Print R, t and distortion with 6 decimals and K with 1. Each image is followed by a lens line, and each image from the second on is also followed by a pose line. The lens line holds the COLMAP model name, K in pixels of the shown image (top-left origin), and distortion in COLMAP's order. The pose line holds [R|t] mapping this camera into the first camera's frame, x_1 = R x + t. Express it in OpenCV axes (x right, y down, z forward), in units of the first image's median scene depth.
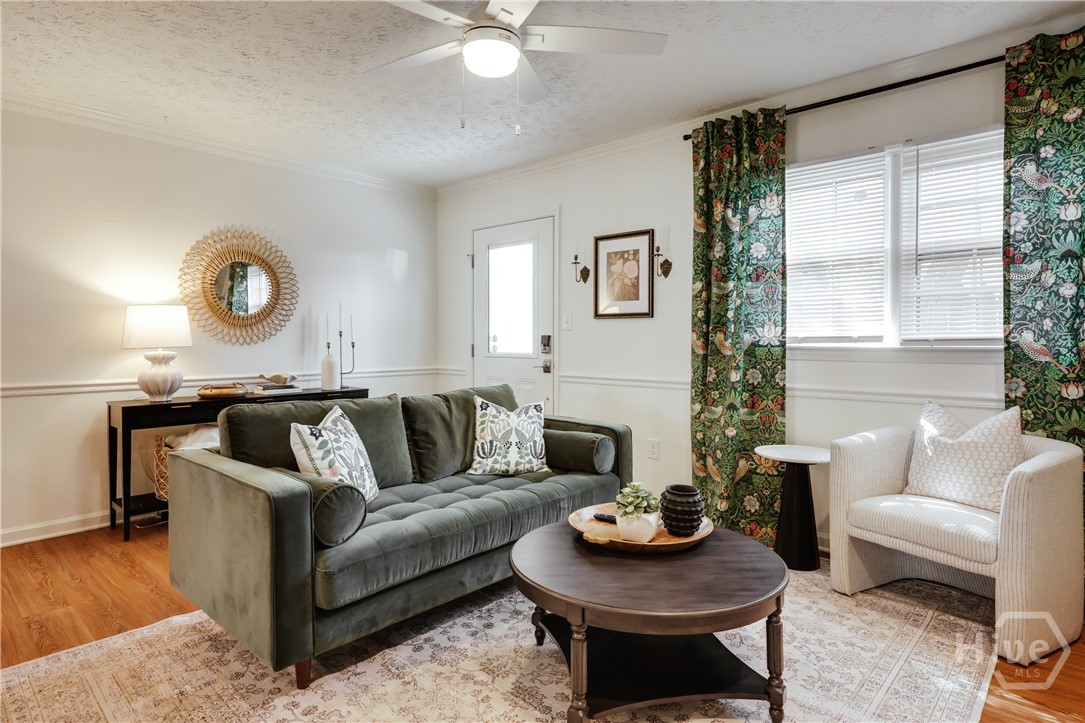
lens RADIAL K [[590.3, 0, 541.2], [0, 590.3, 348.5], [0, 0, 1]] dist [0.005175, 0.000868]
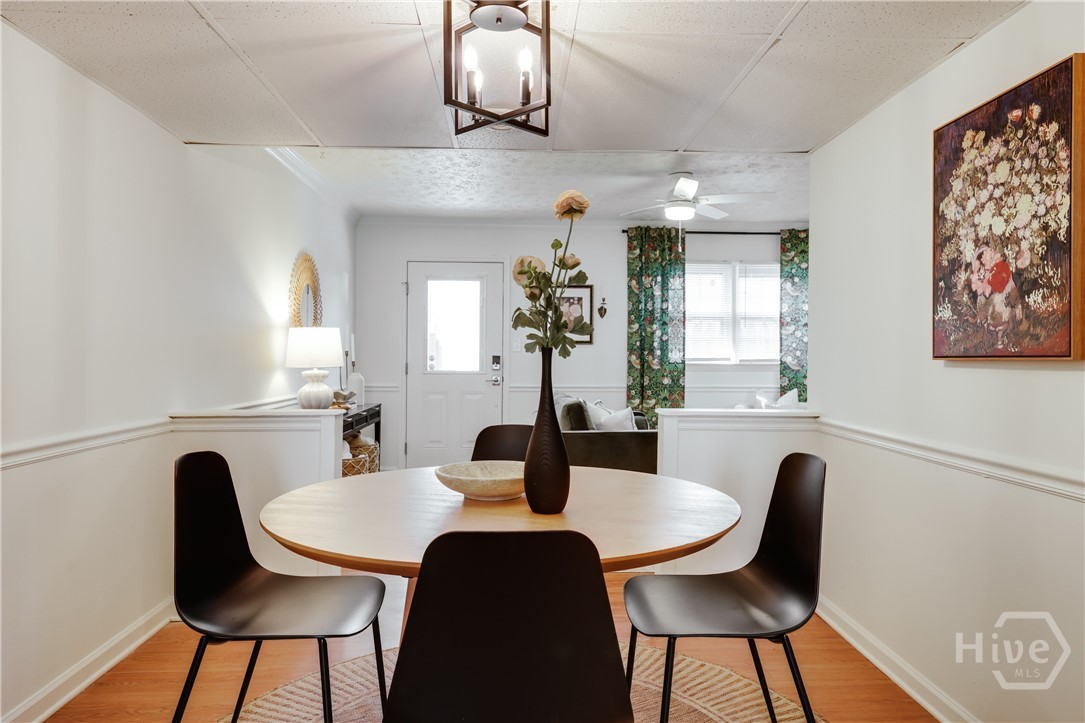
lens RADIAL K [[744.1, 0, 542.5], [0, 744.1, 361.5], [0, 0, 1]] dist [-0.002768, -0.001606]
pose [[0.712683, -0.003061, 0.701479, -1.525316], [0.007869, 0.999962, -0.003632, -0.004794], [-0.701442, 0.008109, 0.712681, -0.304440]]
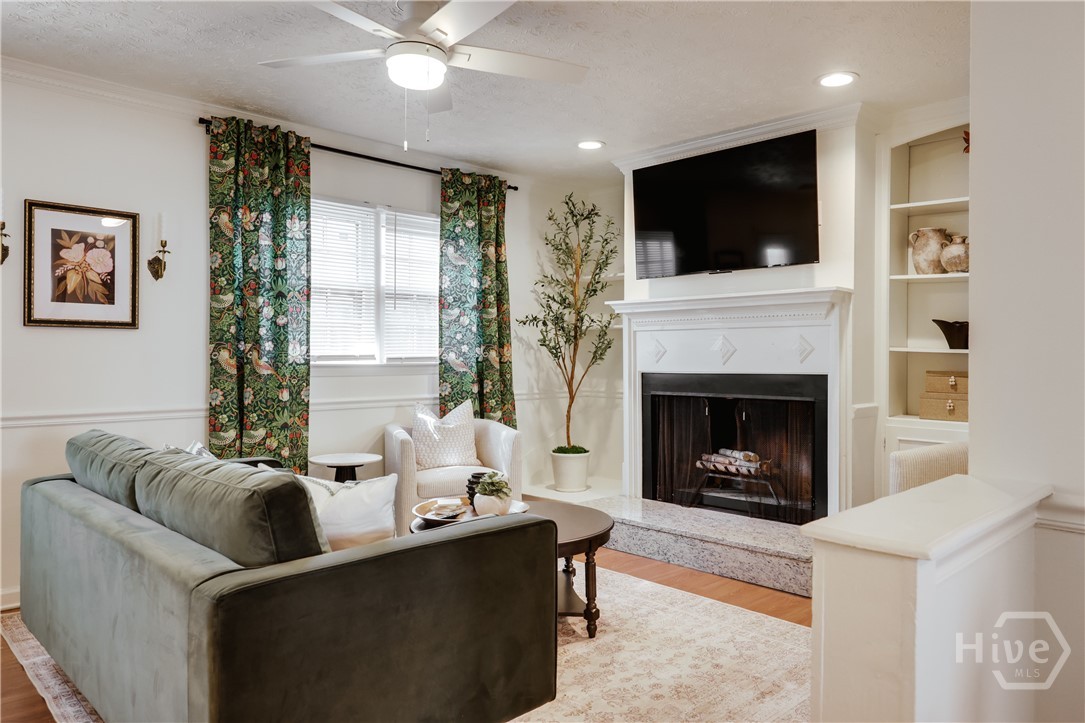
lens RADIAL K [[744.1, 0, 542.5], [0, 744.1, 361.5], [0, 0, 1]] dist [-0.002768, -0.001606]
pose [[0.057730, -0.011001, 0.998272, -0.937466], [0.010250, 0.999893, 0.010427, -0.019298], [-0.998280, 0.009631, 0.057837, 0.529381]]
